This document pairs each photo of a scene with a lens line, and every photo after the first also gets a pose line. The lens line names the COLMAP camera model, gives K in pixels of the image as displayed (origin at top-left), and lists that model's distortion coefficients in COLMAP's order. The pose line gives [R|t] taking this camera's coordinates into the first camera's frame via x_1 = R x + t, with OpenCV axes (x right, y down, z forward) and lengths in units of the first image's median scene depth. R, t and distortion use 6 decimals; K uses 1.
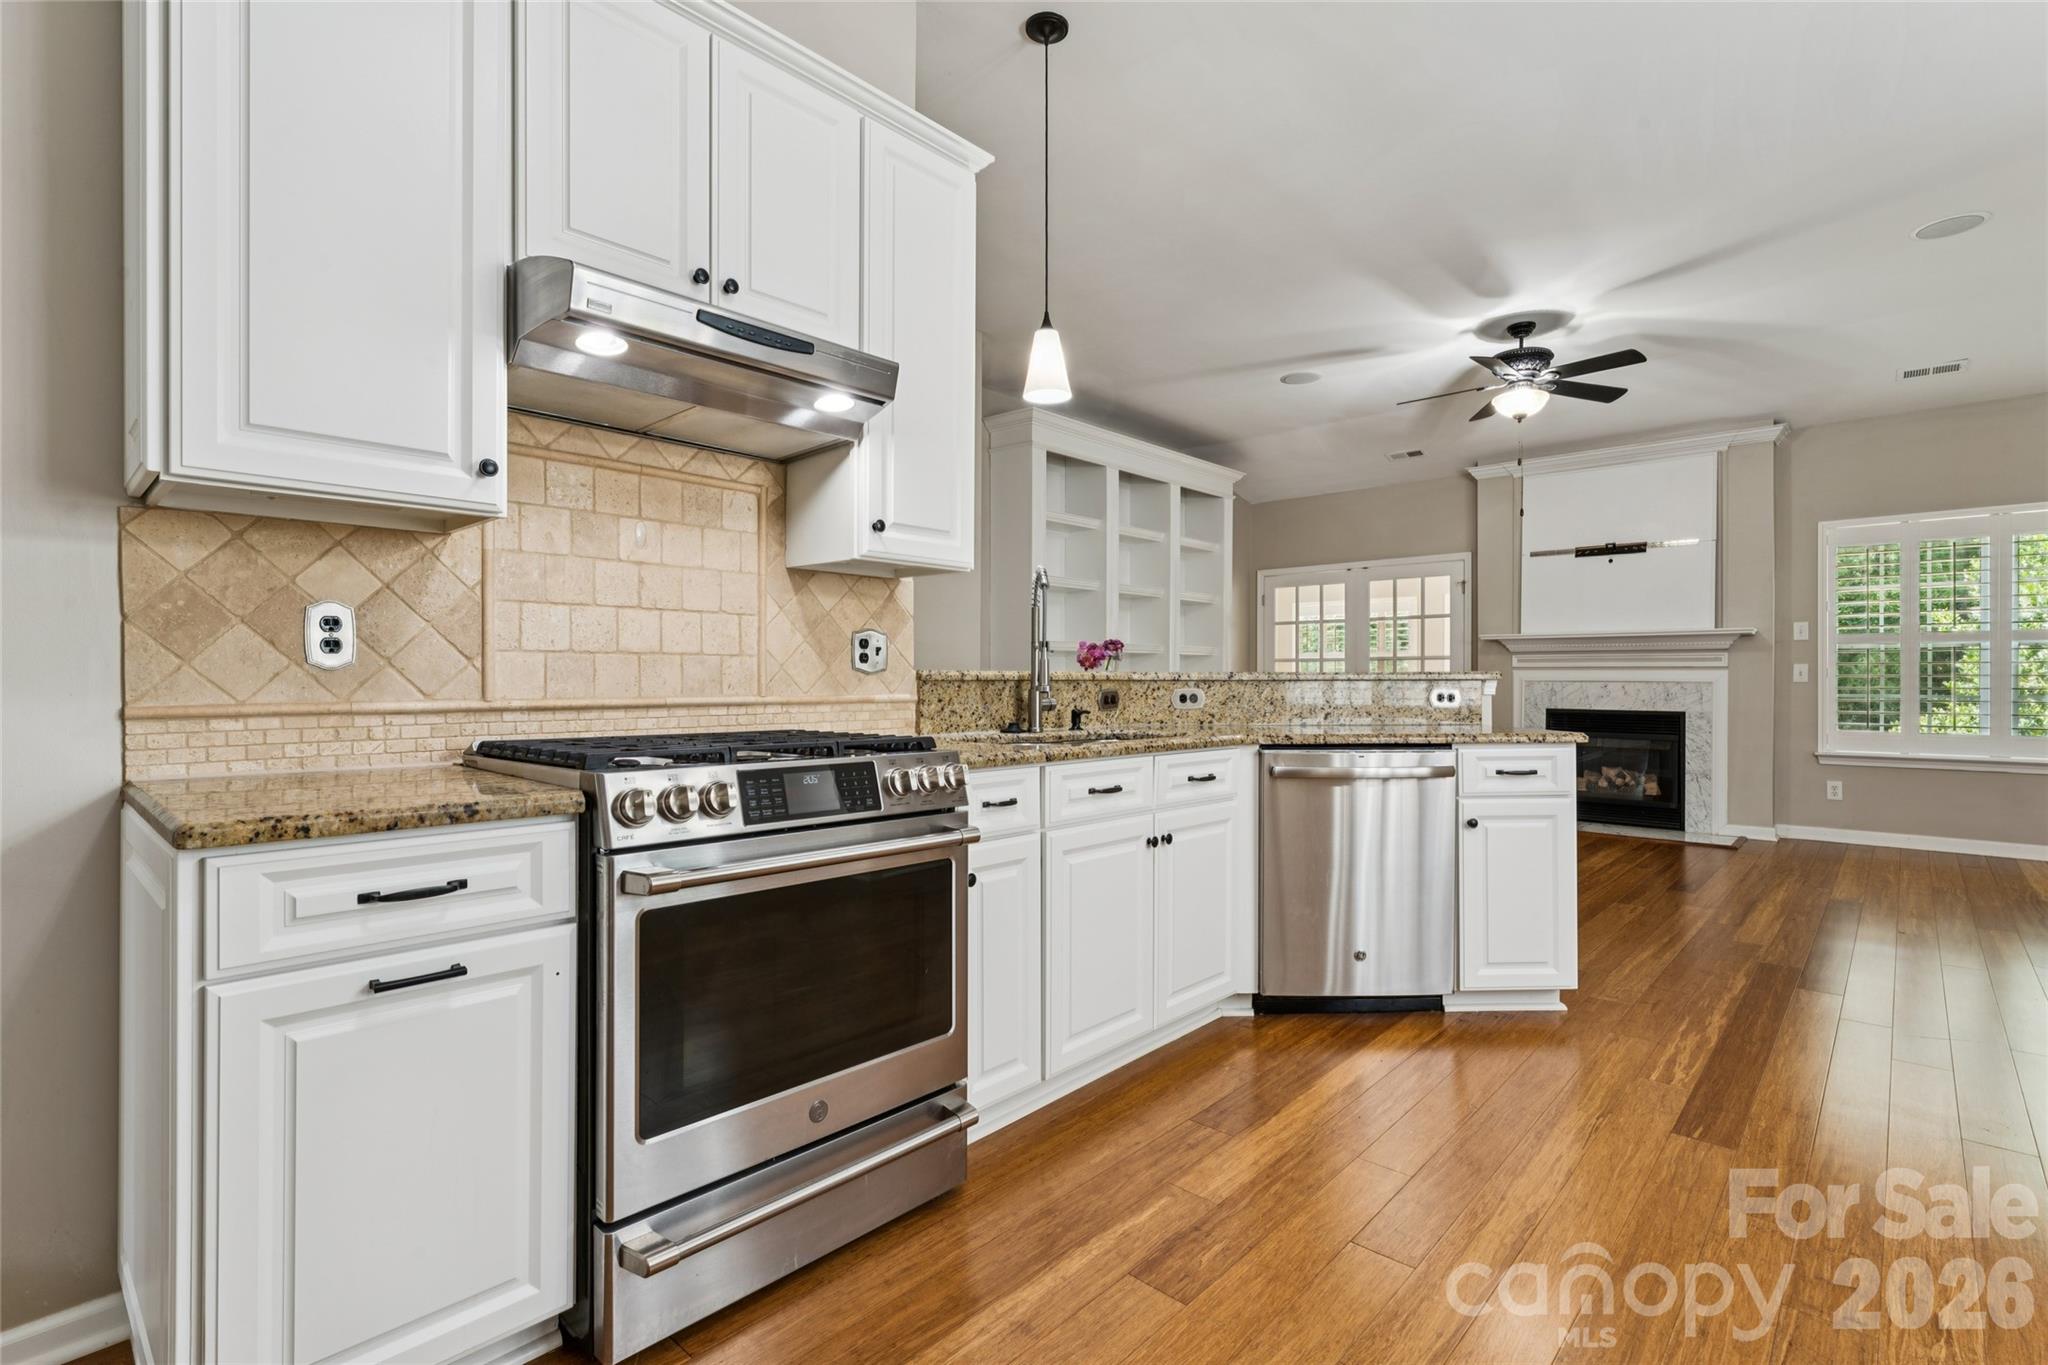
lens RADIAL K [[950.6, 0, 1023.7], [0, 950.6, 681.0], [0, 0, 1]] dist [0.000581, -0.000745]
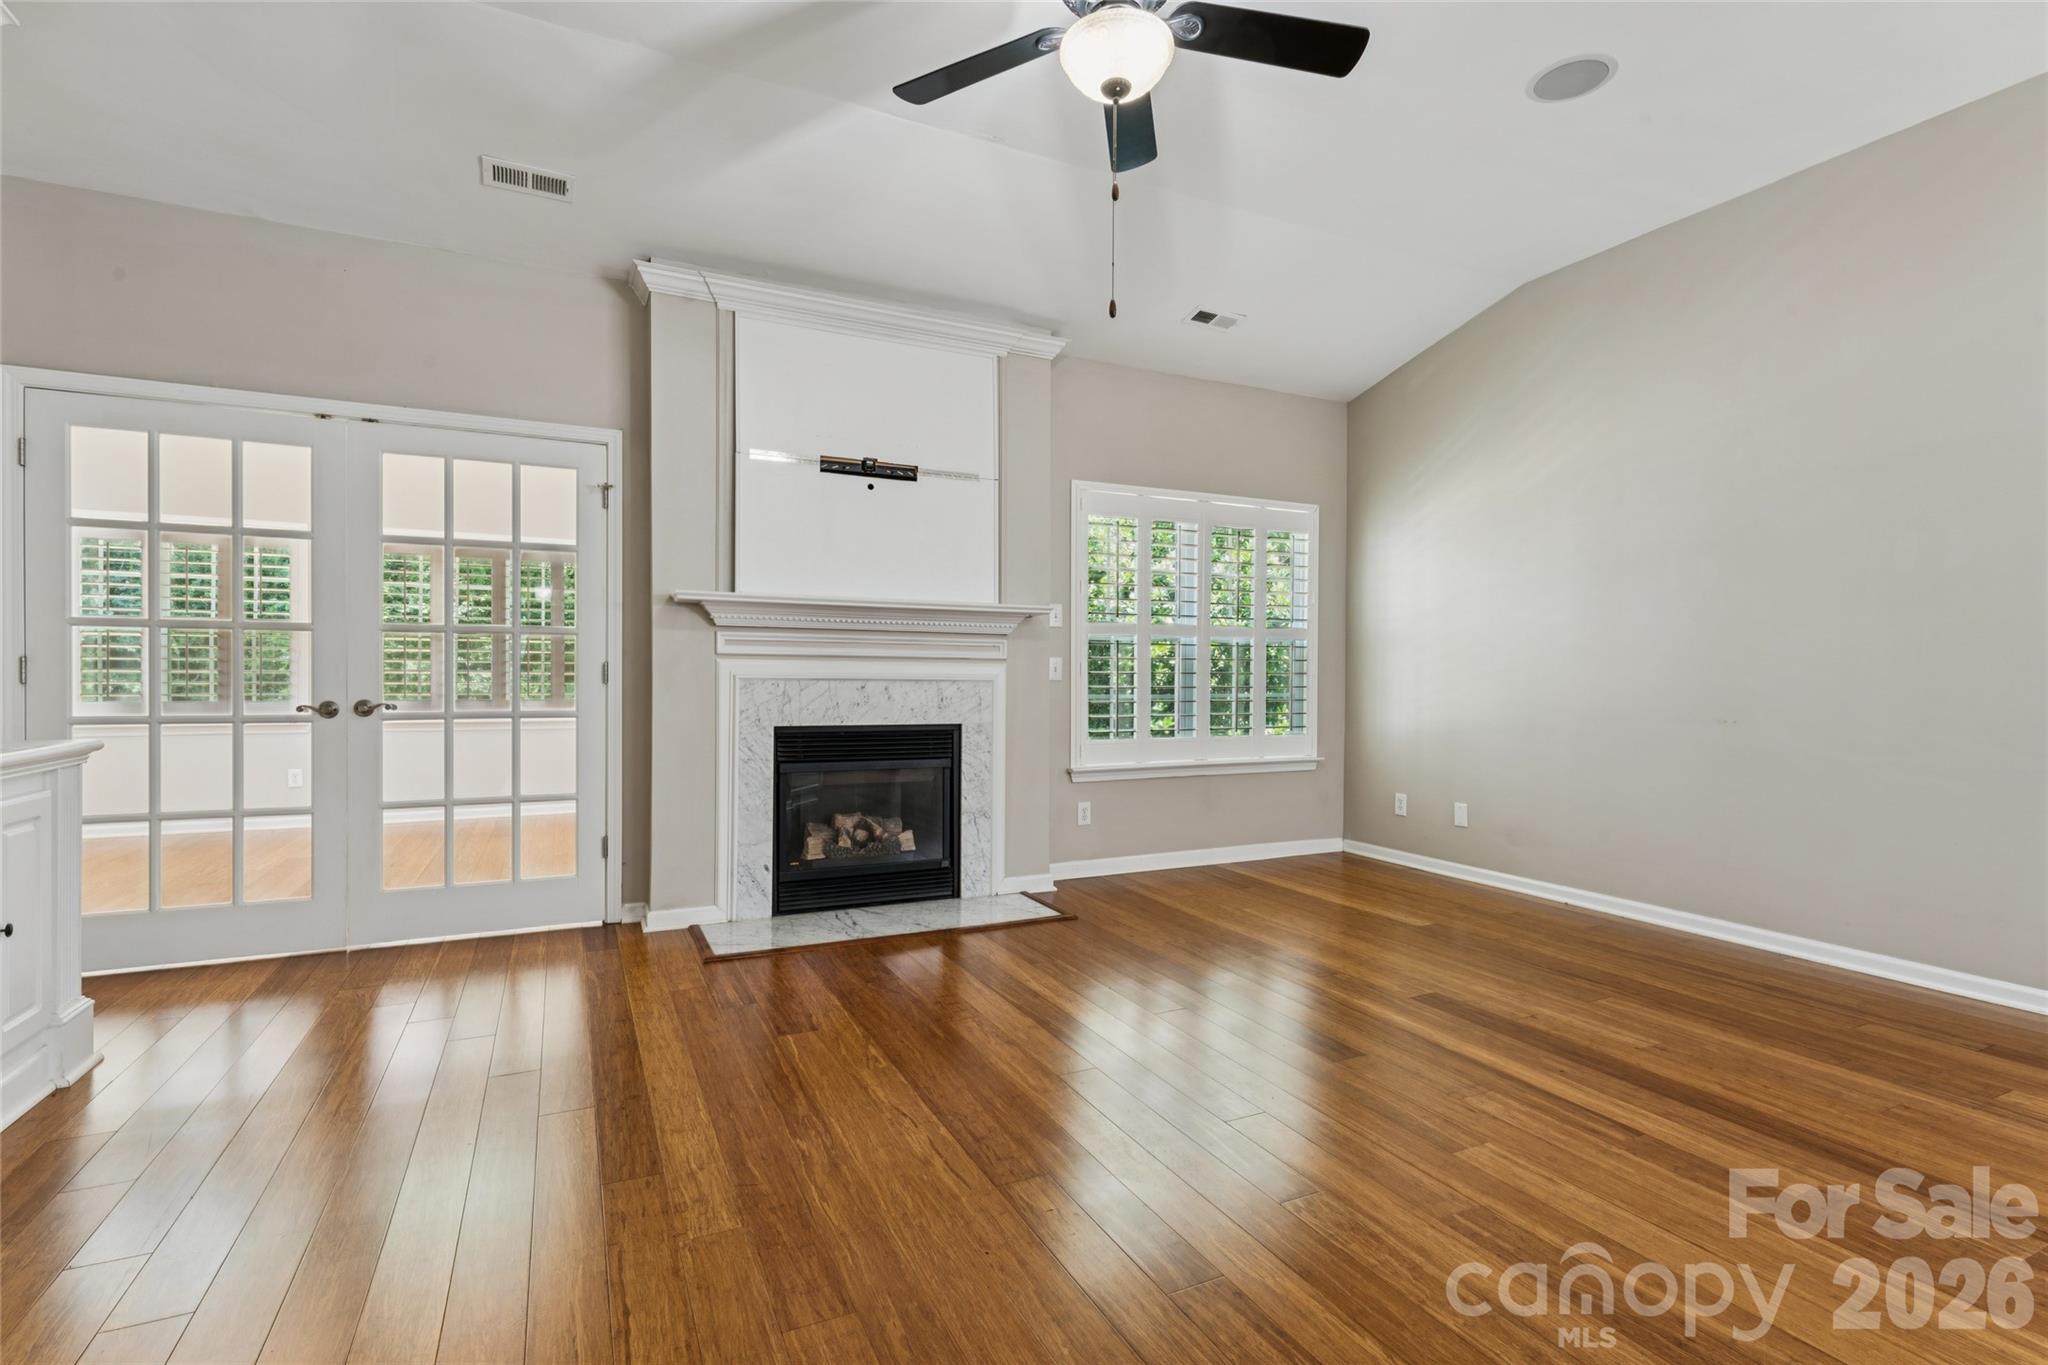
lens RADIAL K [[950.6, 0, 1027.5], [0, 950.6, 674.3], [0, 0, 1]] dist [0.000581, -0.000745]
pose [[0.360827, 0.001438, 0.932632, 0.138941], [-0.002562, 0.999997, -0.000551, -0.005405], [-0.932629, -0.002190, 0.360829, 1.311072]]
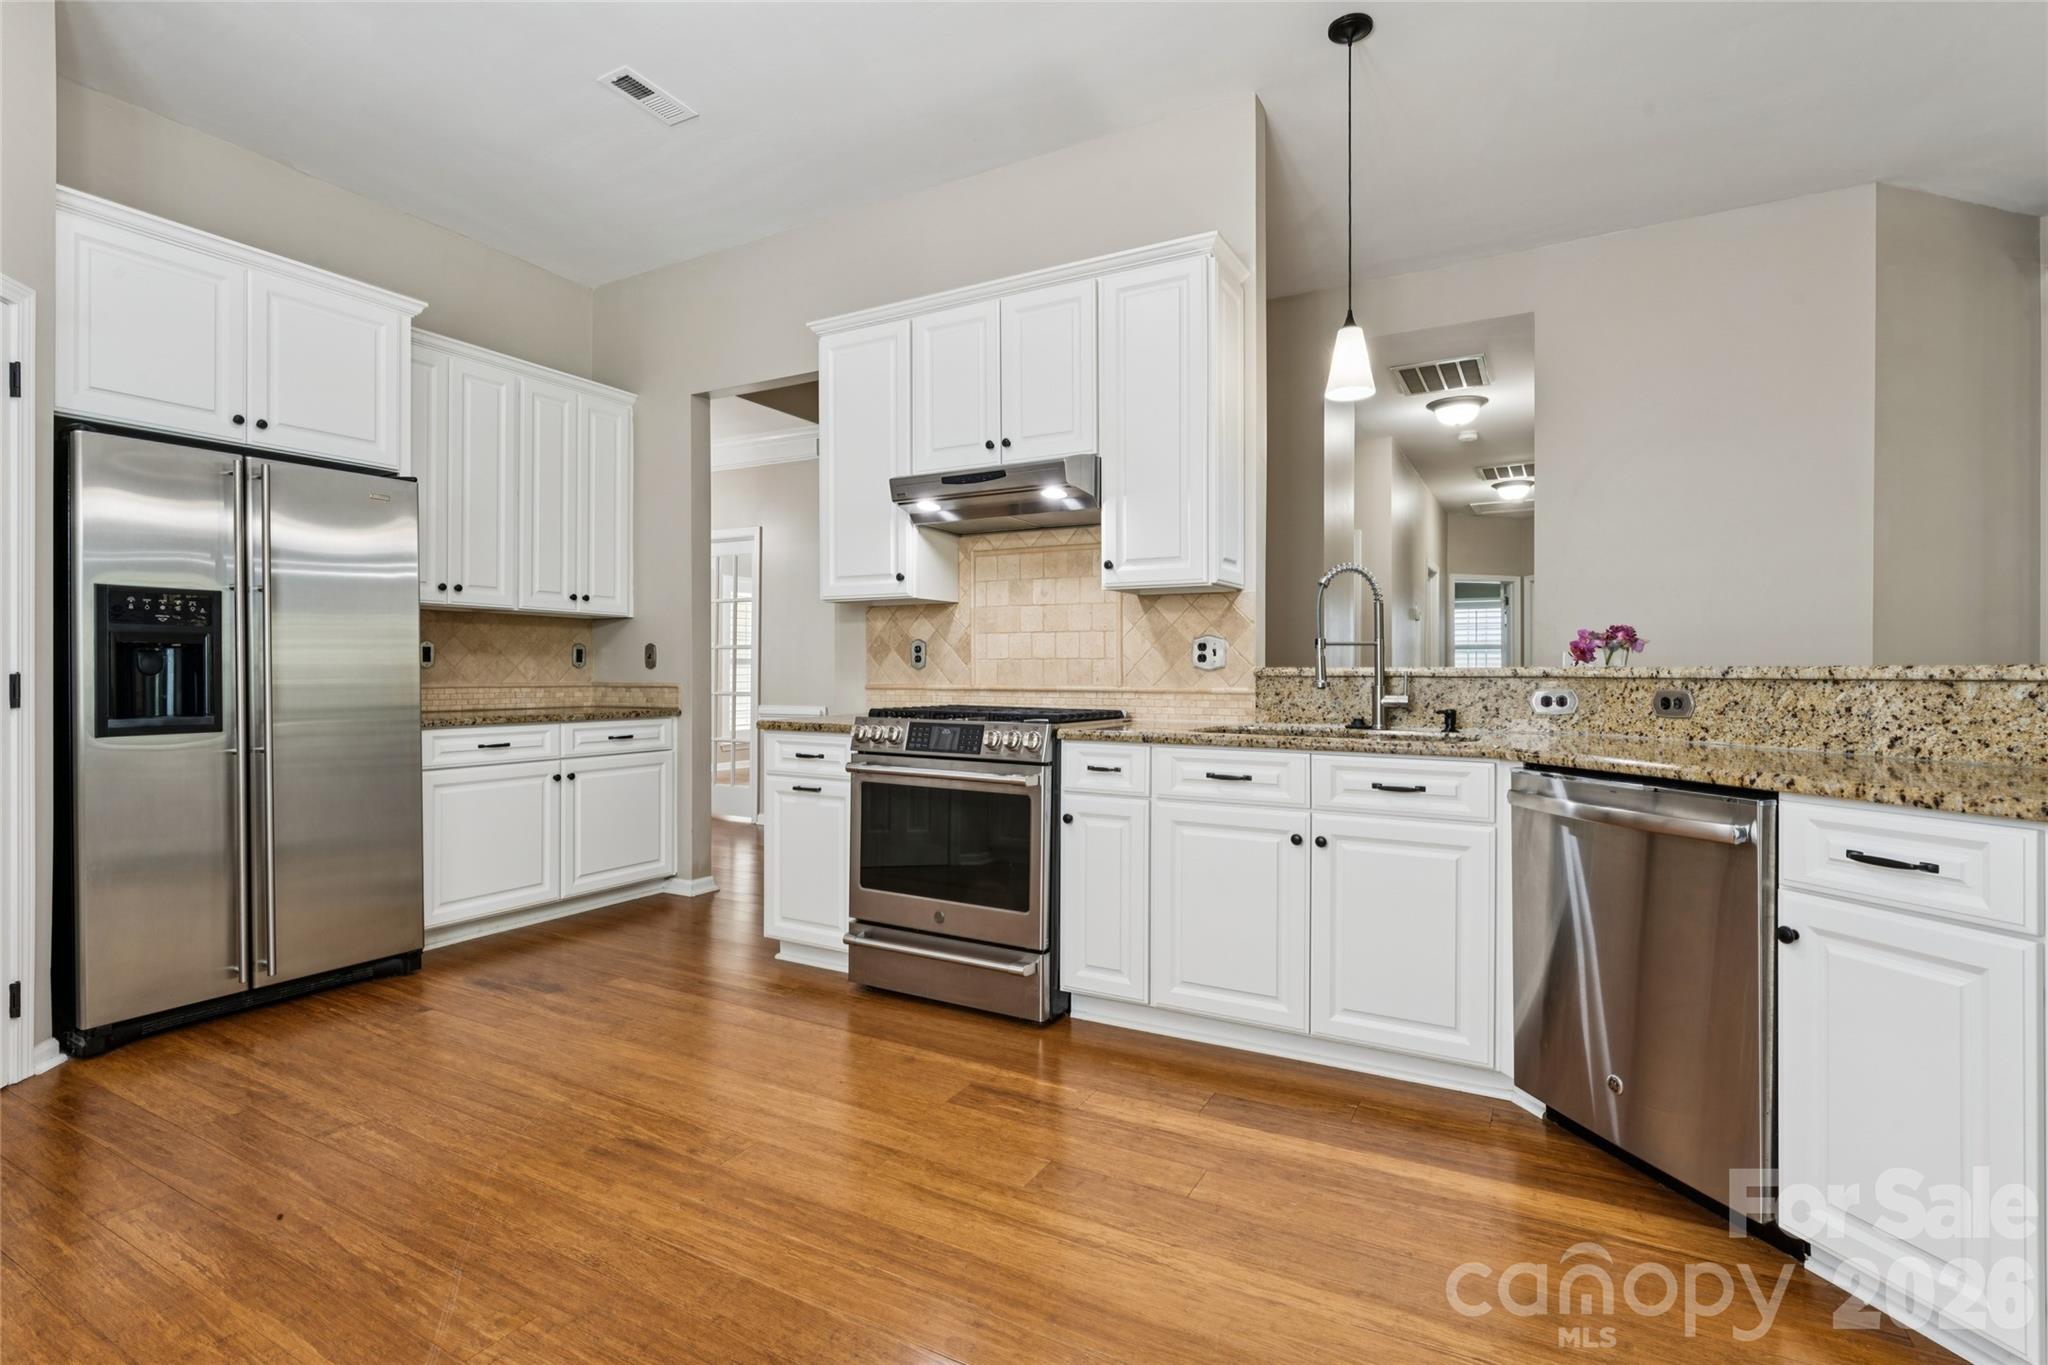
lens RADIAL K [[950.6, 0, 1038.7], [0, 950.6, 669.6], [0, 0, 1]] dist [0.000581, -0.000745]
pose [[0.246268, -0.000801, -0.969201, 0.731049], [-0.003136, 0.999994, -0.001624, -0.004425], [0.969197, 0.003440, 0.246264, 0.347390]]
